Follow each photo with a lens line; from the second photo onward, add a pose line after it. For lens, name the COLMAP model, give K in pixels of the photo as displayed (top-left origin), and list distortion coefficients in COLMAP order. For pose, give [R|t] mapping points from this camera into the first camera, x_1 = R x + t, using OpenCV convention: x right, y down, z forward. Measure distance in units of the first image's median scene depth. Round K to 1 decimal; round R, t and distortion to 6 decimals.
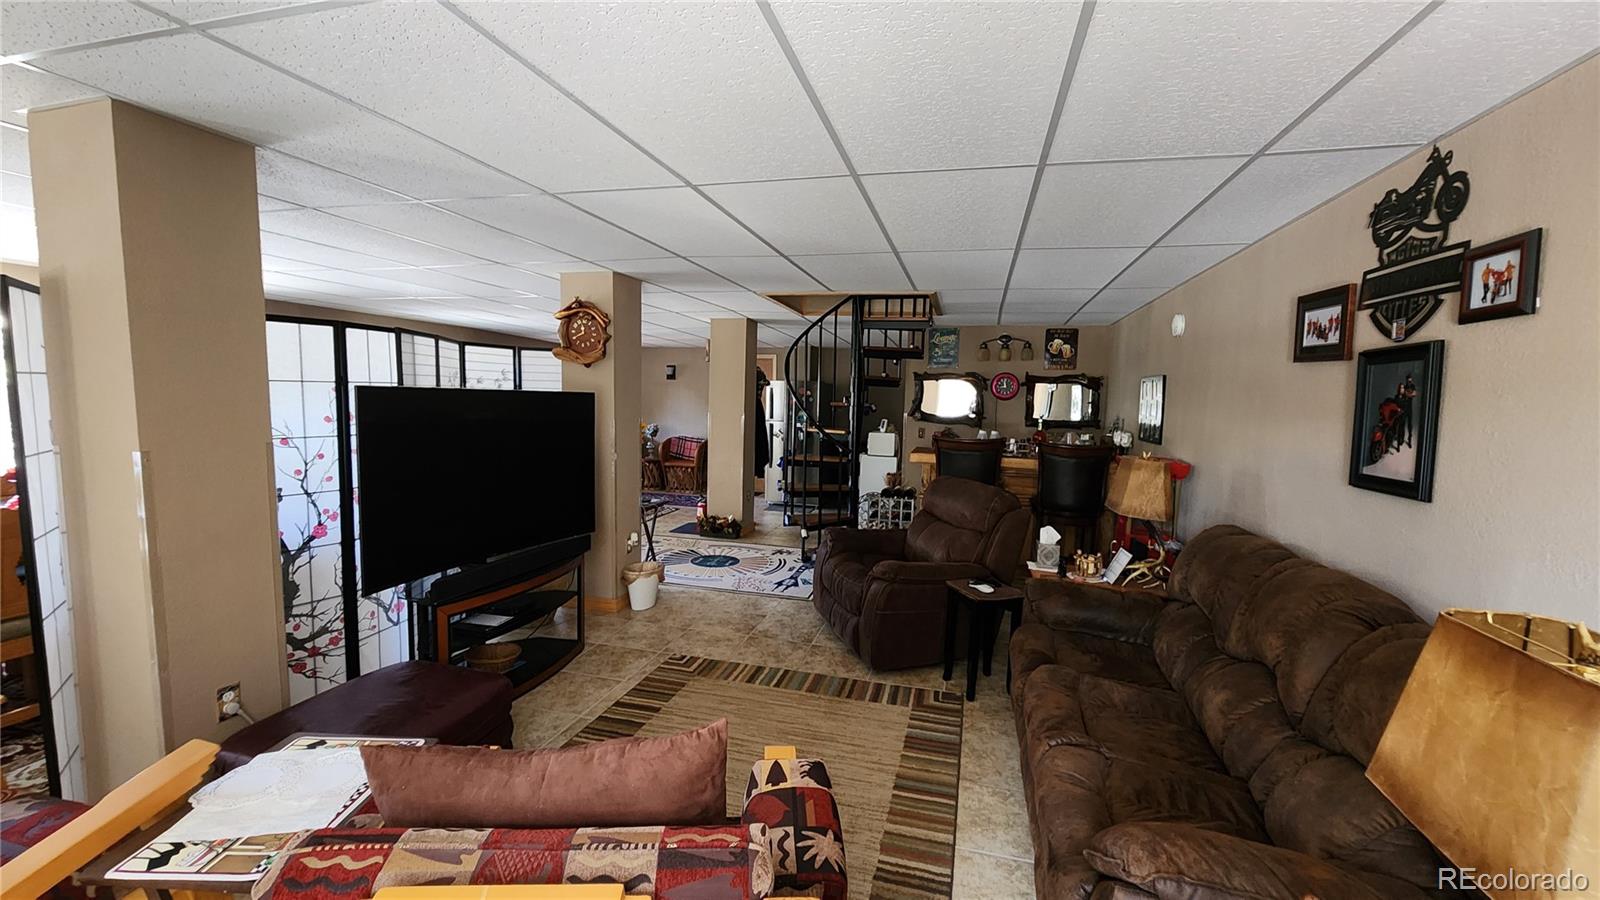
lens RADIAL K [[659.6, 0, 796.5], [0, 659.6, 450.4], [0, 0, 1]] dist [-0.003247, 0.000775]
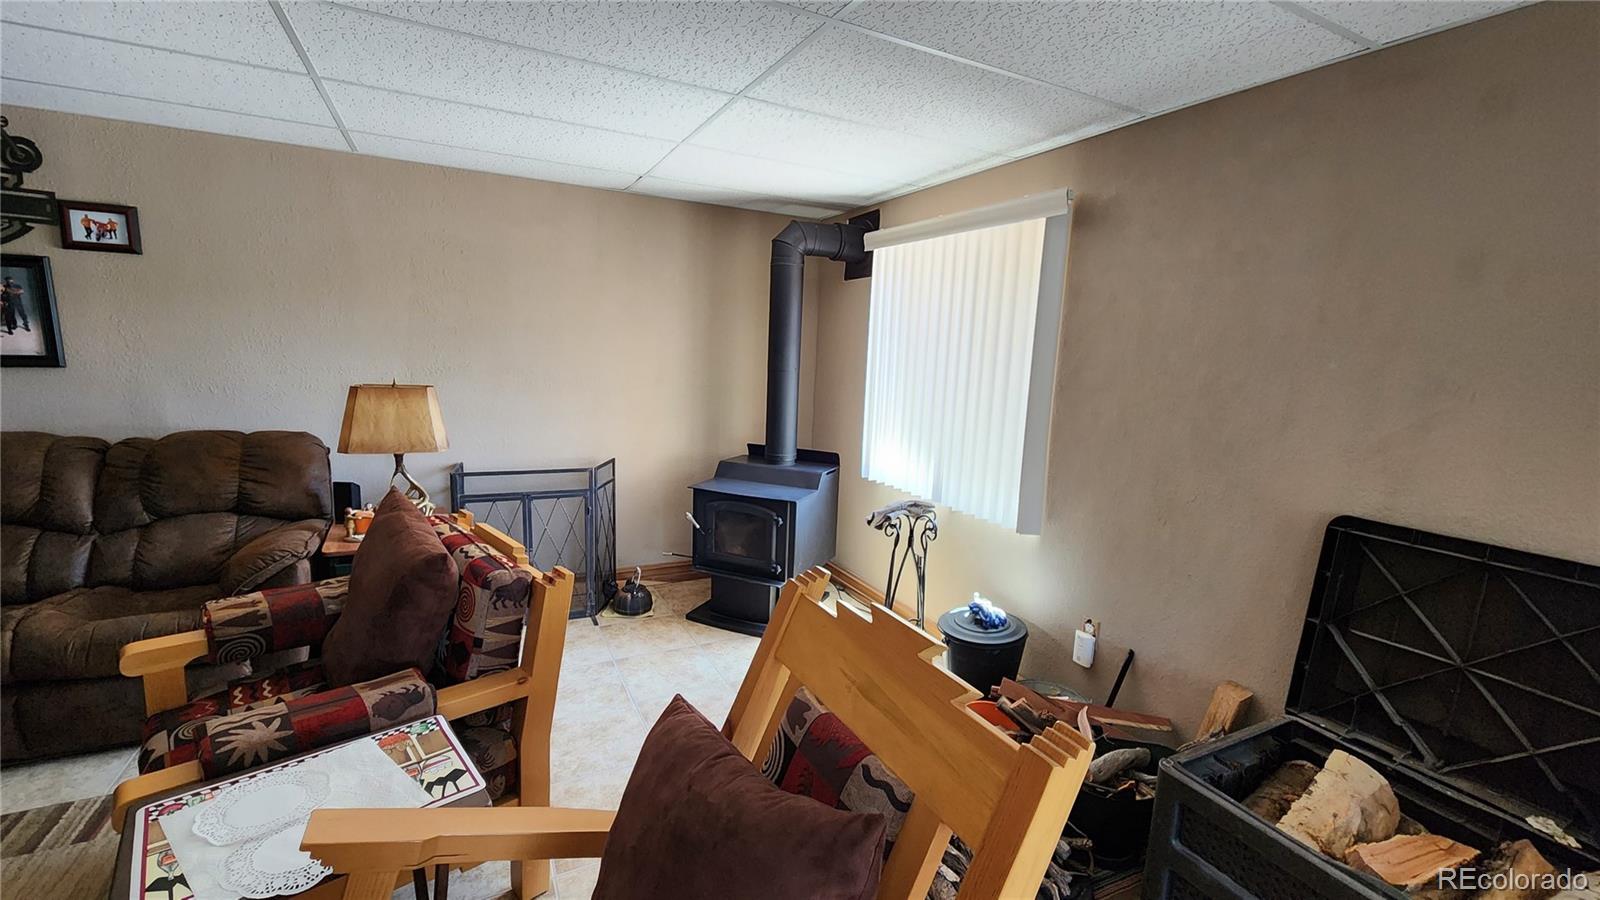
lens RADIAL K [[659.6, 0, 799.5], [0, 659.6, 450.1], [0, 0, 1]] dist [-0.003247, 0.000775]
pose [[-0.675711, -0.166243, 0.718176, -0.867077], [0.007031, 0.972742, 0.231785, -0.048393], [-0.737133, 0.161669, -0.656124, 0.519625]]
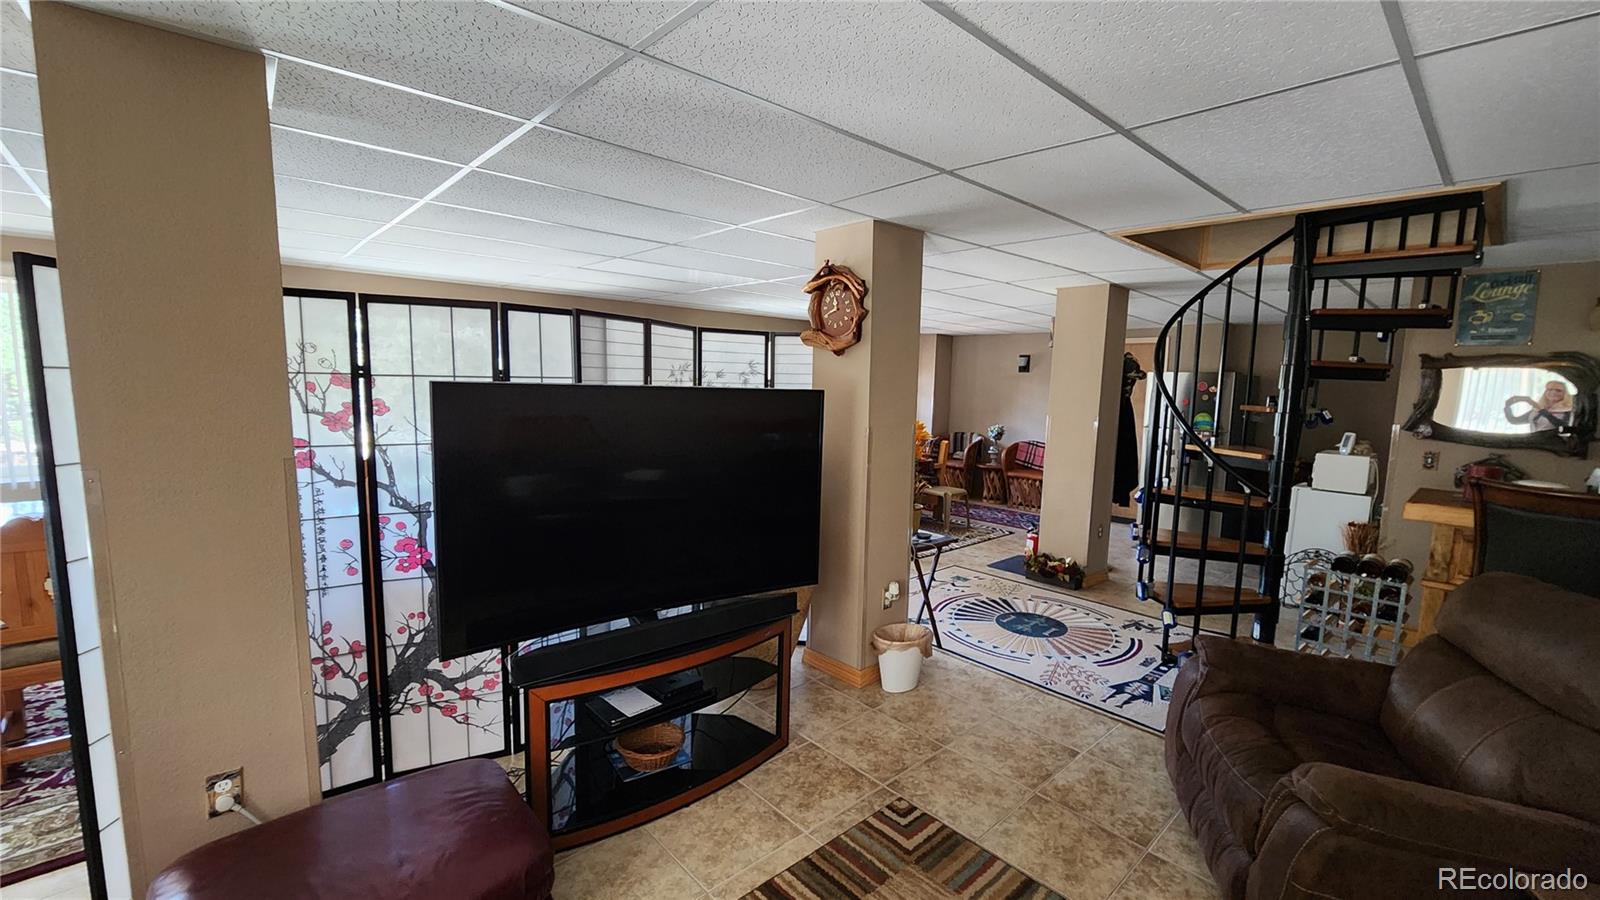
lens RADIAL K [[659.6, 0, 797.2], [0, 659.6, 454.7], [0, 0, 1]] dist [-0.003247, 0.000775]
pose [[0.844053, 0.055806, -0.533348, 0.044668], [-0.047803, 0.998441, 0.028820, -0.032505], [0.534124, 0.001170, 0.845405, 0.334180]]
